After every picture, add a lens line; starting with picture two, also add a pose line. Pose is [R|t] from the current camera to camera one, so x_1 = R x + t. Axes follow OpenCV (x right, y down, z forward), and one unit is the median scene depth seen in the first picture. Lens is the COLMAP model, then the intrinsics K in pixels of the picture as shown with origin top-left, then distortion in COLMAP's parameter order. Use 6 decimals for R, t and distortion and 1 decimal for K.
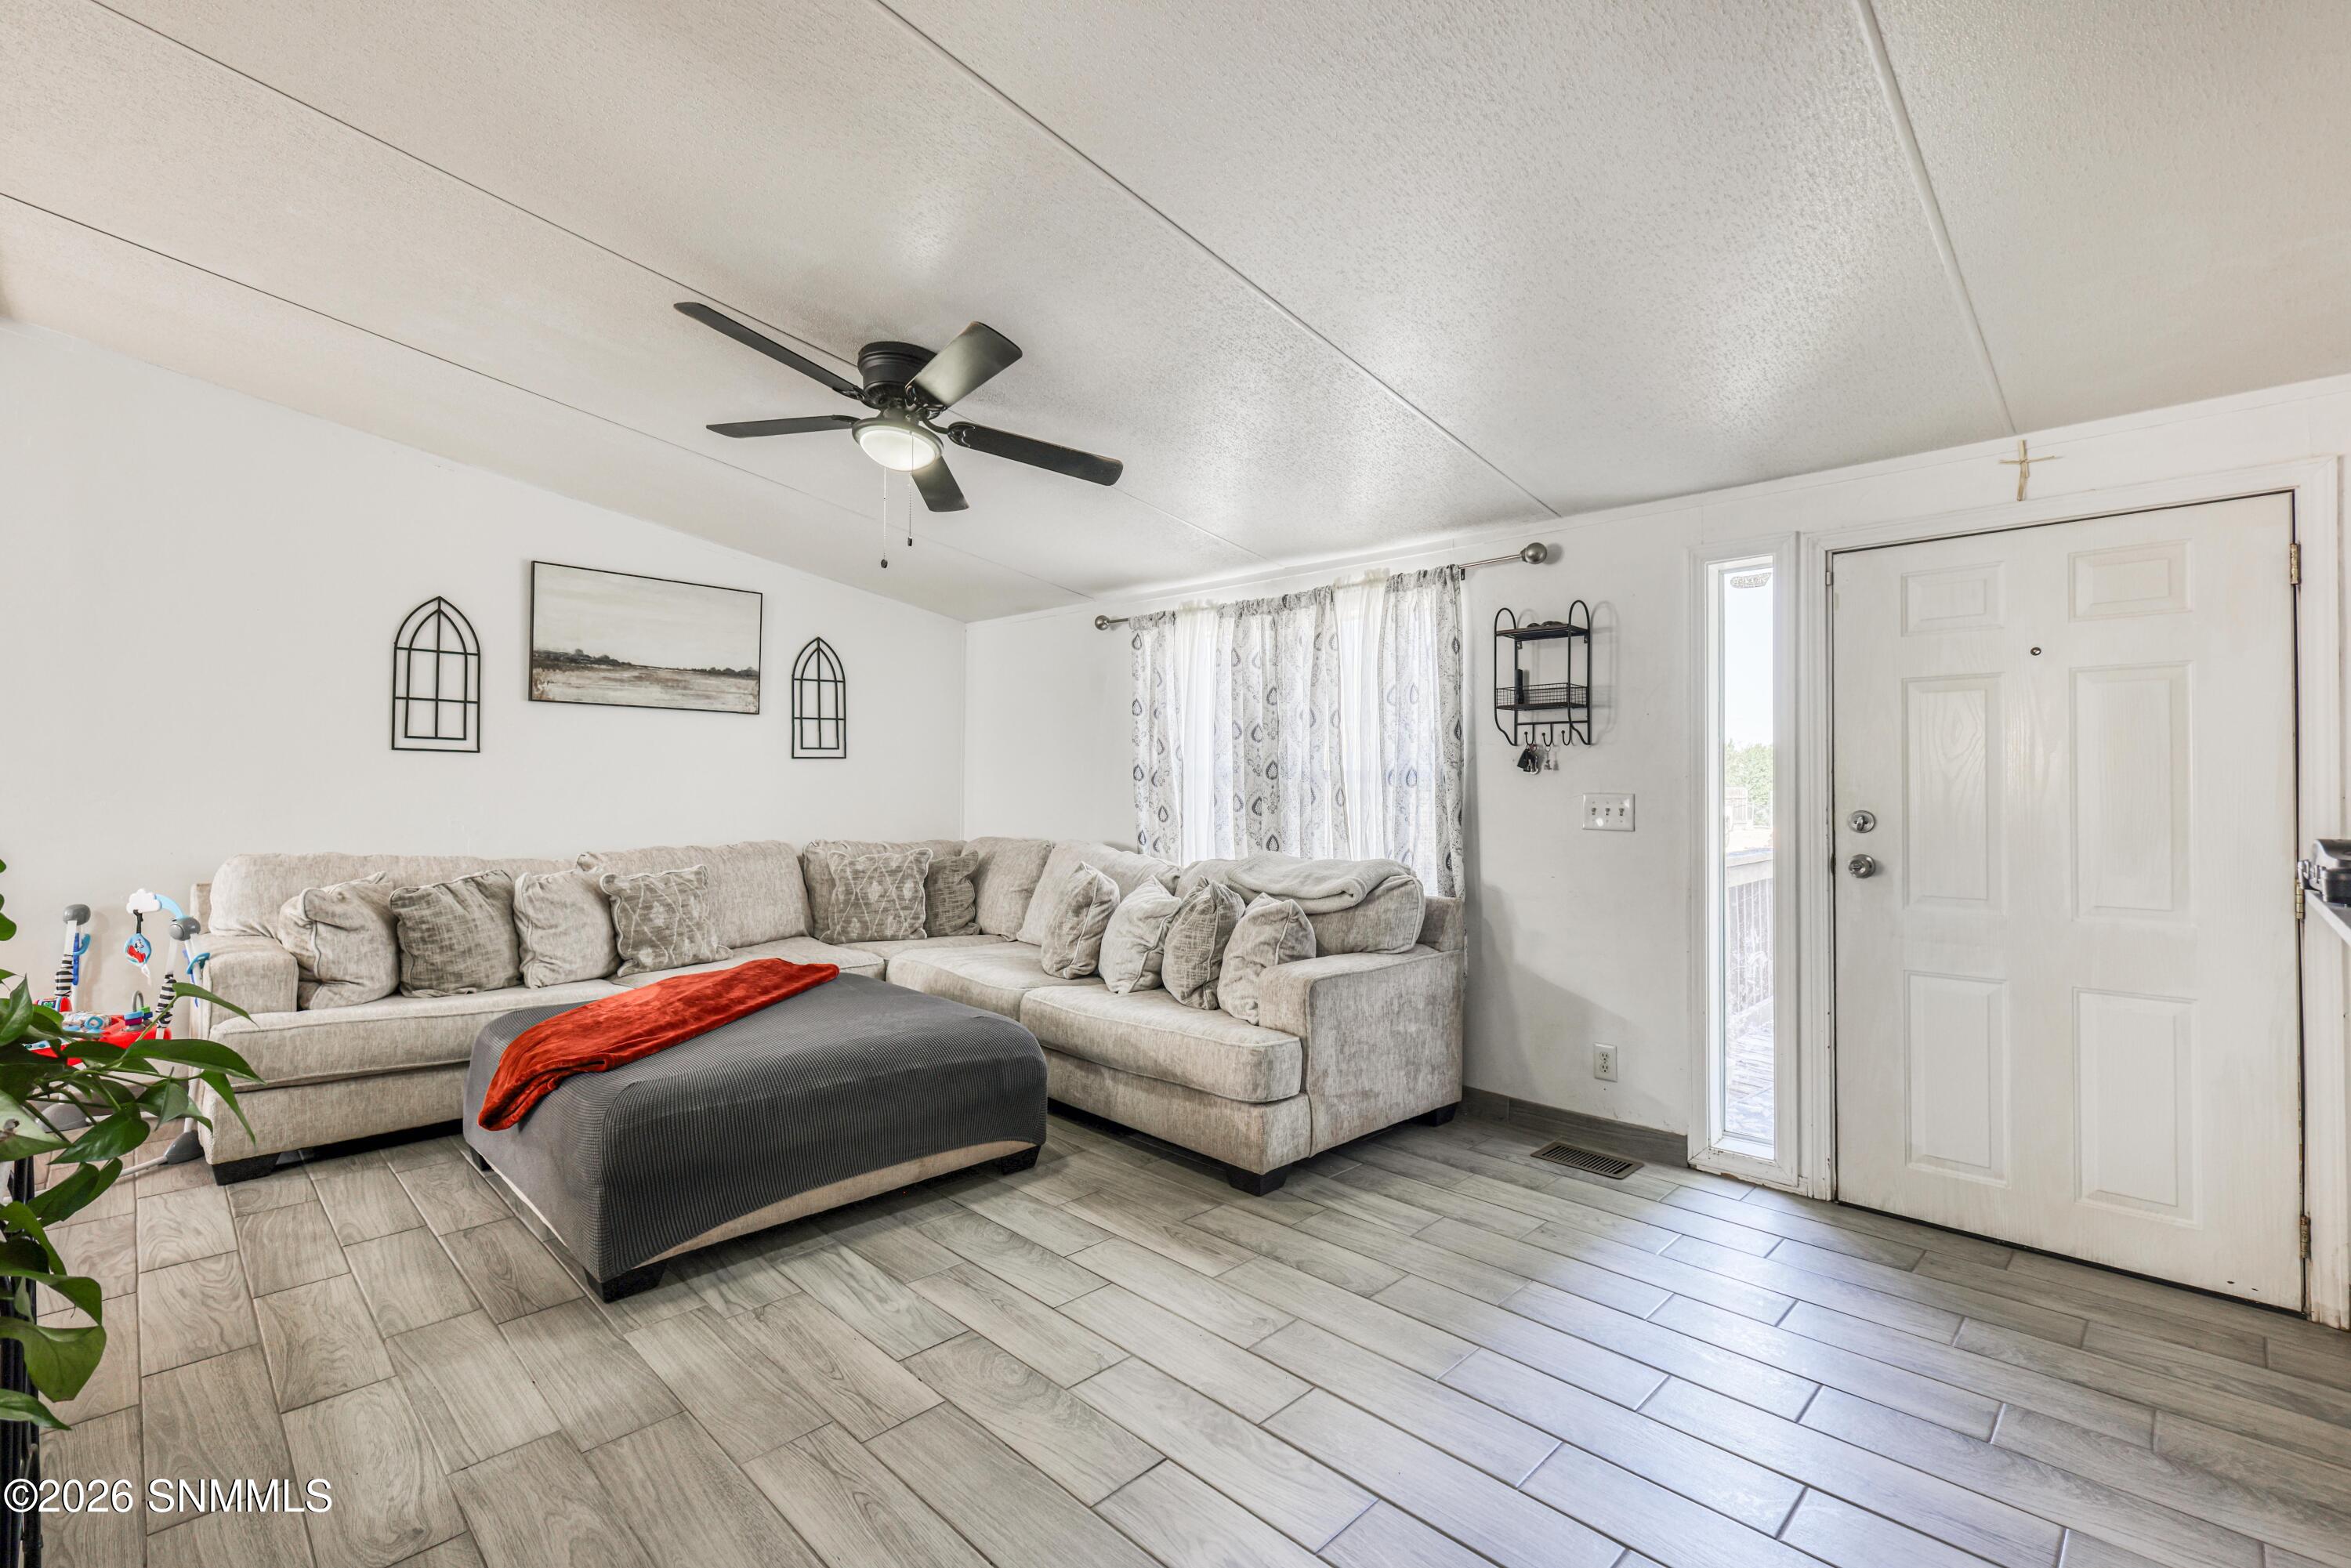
lens RADIAL K [[1055.8, 0, 1179.5], [0, 1055.8, 786.5], [0, 0, 1]] dist [0.008620, -0.000194]
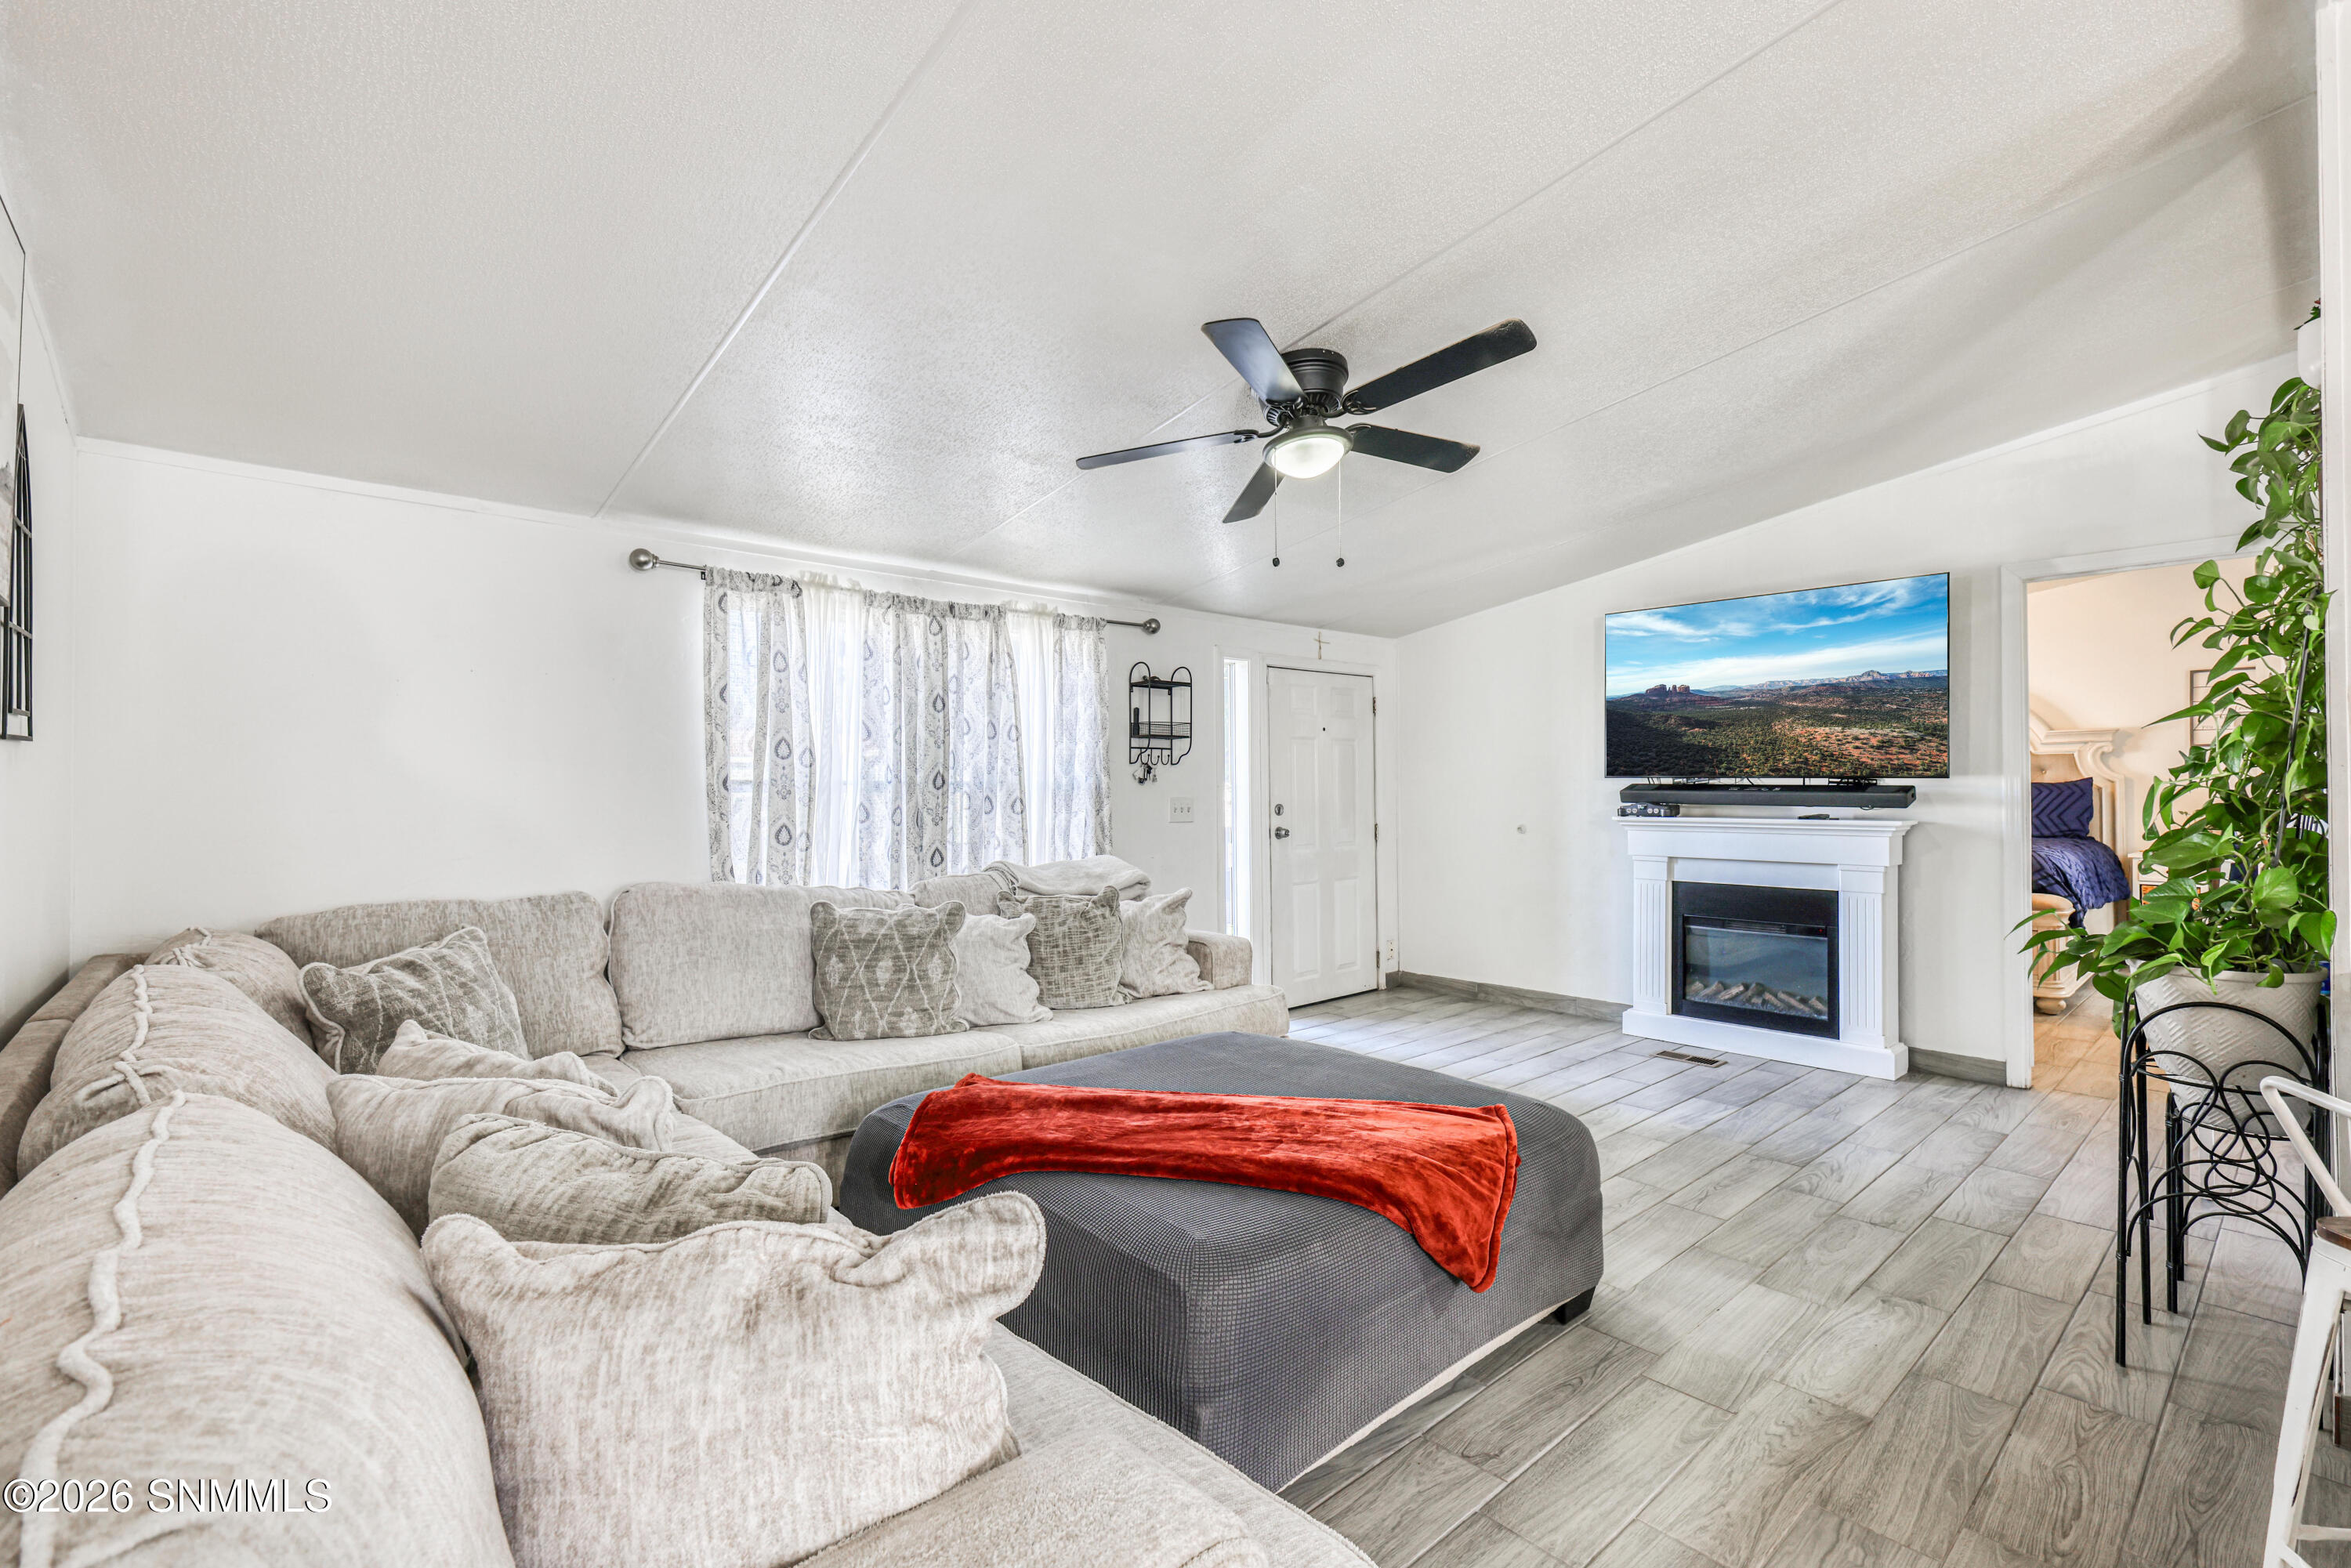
lens RADIAL K [[1055.8, 0, 1190.1], [0, 1055.8, 791.8], [0, 0, 1]] dist [0.008620, -0.000194]
pose [[0.039968, -0.005484, 0.999186, -0.915647], [0.013647, 0.999895, 0.004942, -0.007538], [-0.999108, 0.013438, 0.040038, 0.782300]]
